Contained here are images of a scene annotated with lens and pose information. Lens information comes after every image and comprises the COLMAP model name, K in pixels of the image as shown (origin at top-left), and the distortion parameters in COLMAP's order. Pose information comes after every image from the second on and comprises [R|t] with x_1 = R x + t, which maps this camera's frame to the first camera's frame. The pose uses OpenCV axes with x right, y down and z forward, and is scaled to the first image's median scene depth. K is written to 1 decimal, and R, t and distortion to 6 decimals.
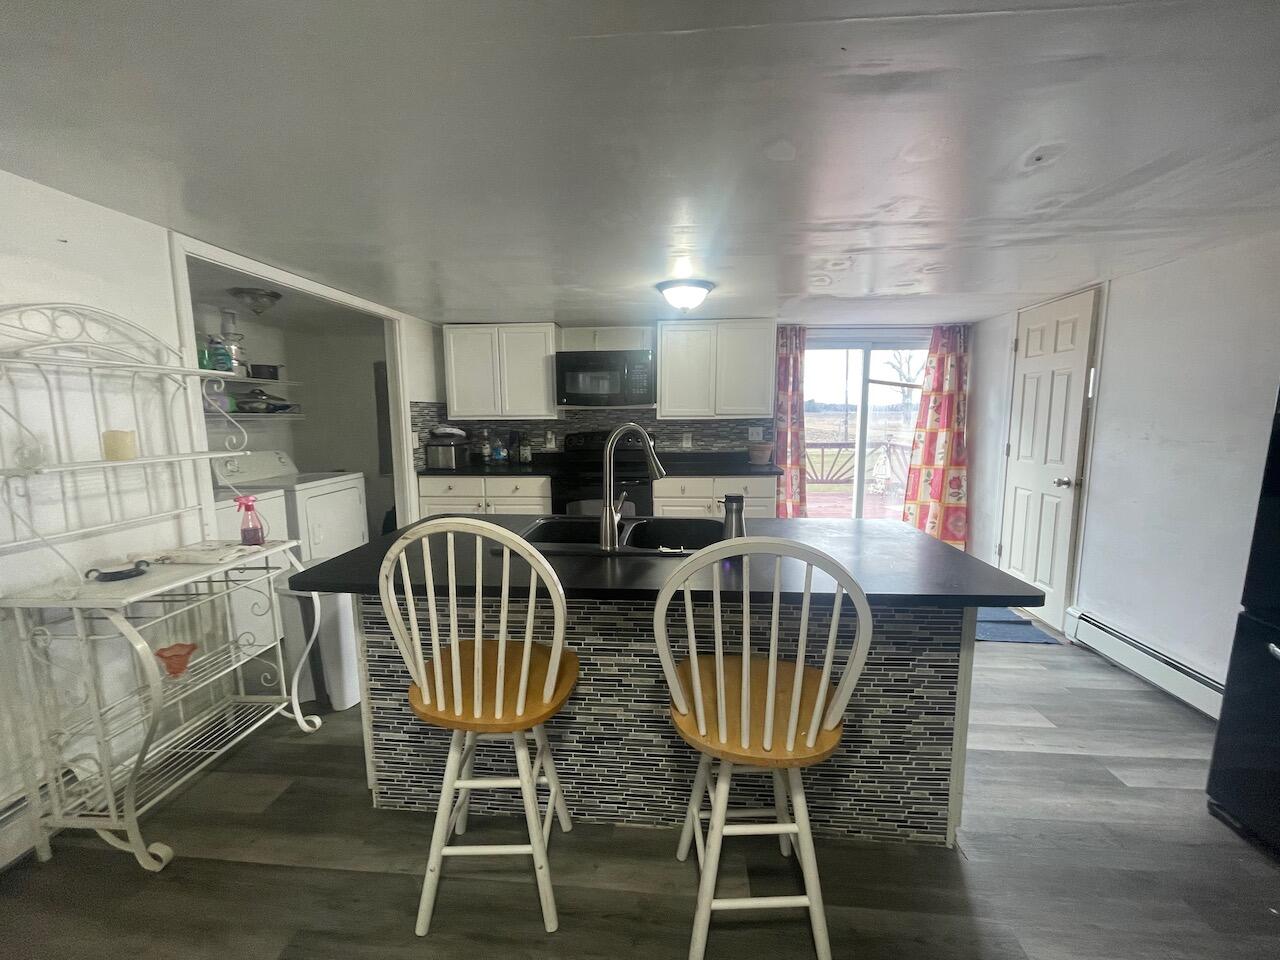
lens RADIAL K [[516.1, 0, 637.0], [0, 516.1, 475.5], [0, 0, 1]] dist [-0.001630, -0.000007]
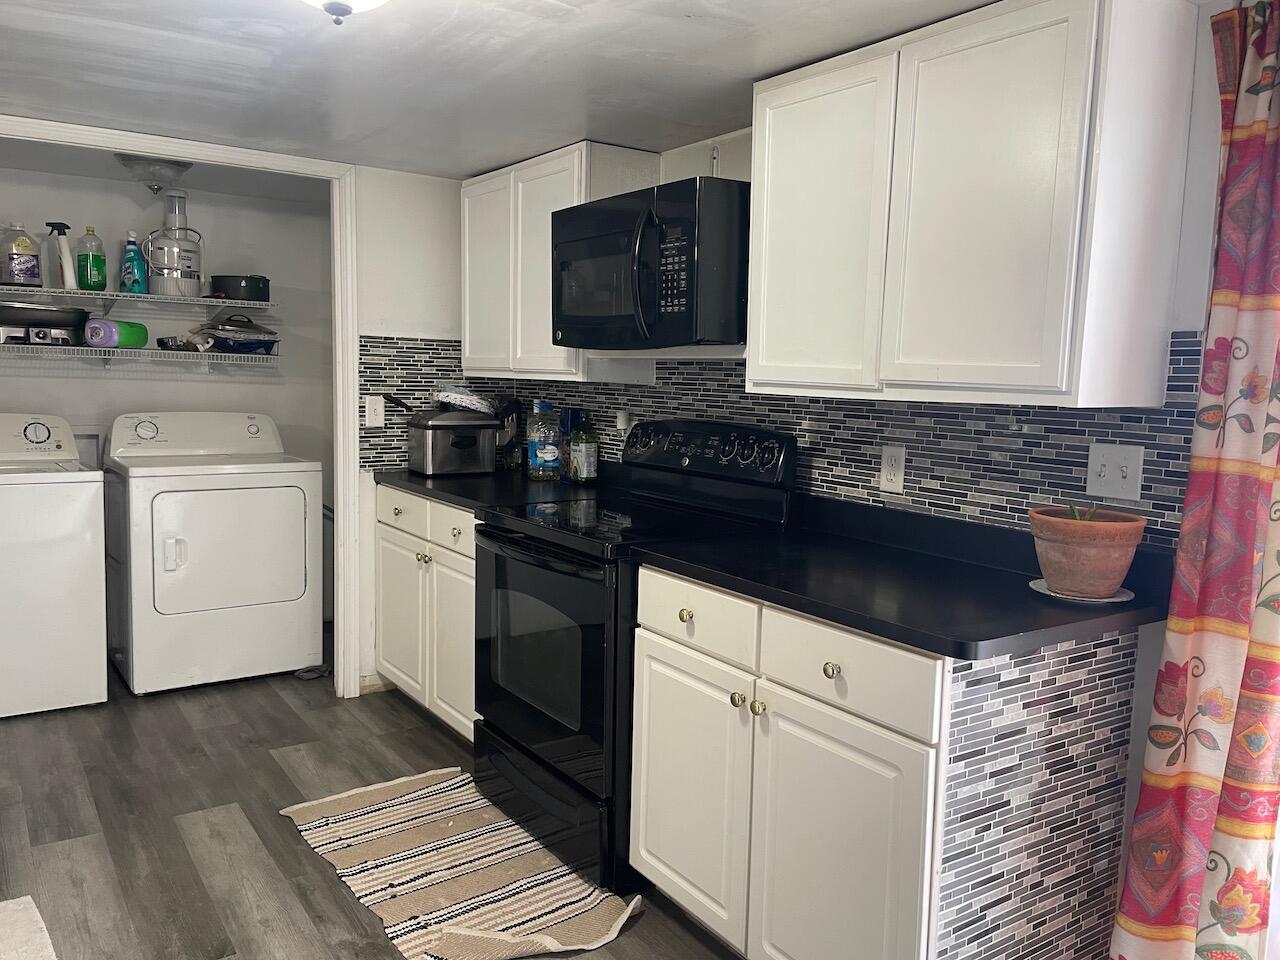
lens RADIAL K [[974.2, 0, 618.6], [0, 974.2, 475.4], [0, 0, 1]] dist [0.113194, -0.145656]
pose [[0.619805, 0.109411, -0.777092, 0.823589], [-0.127140, 0.991151, 0.038143, -0.122763], [0.774388, 0.075158, 0.628231, 0.968261]]
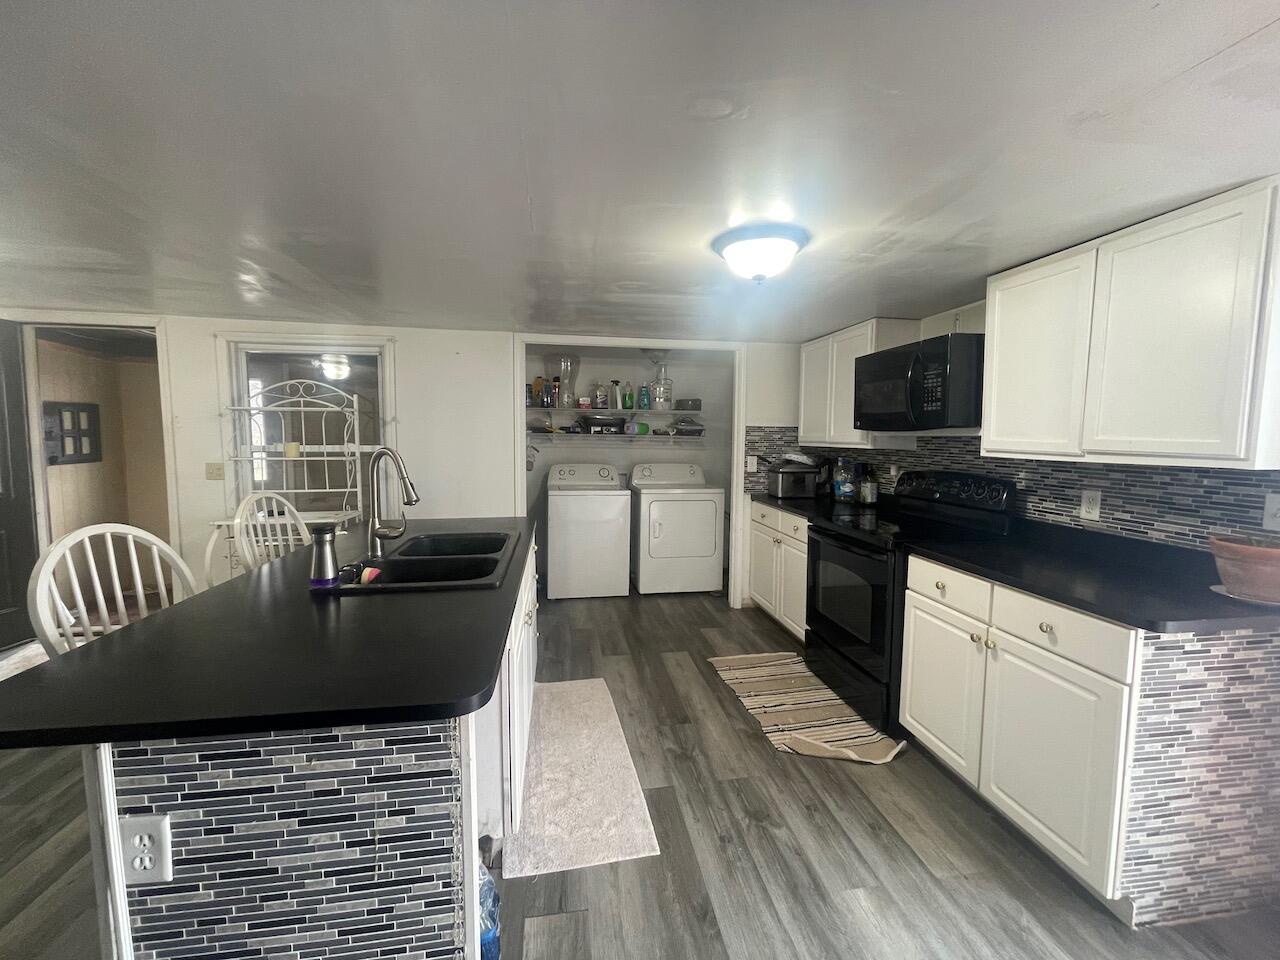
lens RADIAL K [[516.1, 0, 637.0], [0, 516.1, 475.5], [0, 0, 1]] dist [-0.001630, -0.000007]
pose [[0.230795, 0.087200, -0.969087, 0.846560], [-0.130479, 0.989754, 0.057985, -0.126388], [0.964214, 0.113063, 0.239808, 0.906233]]
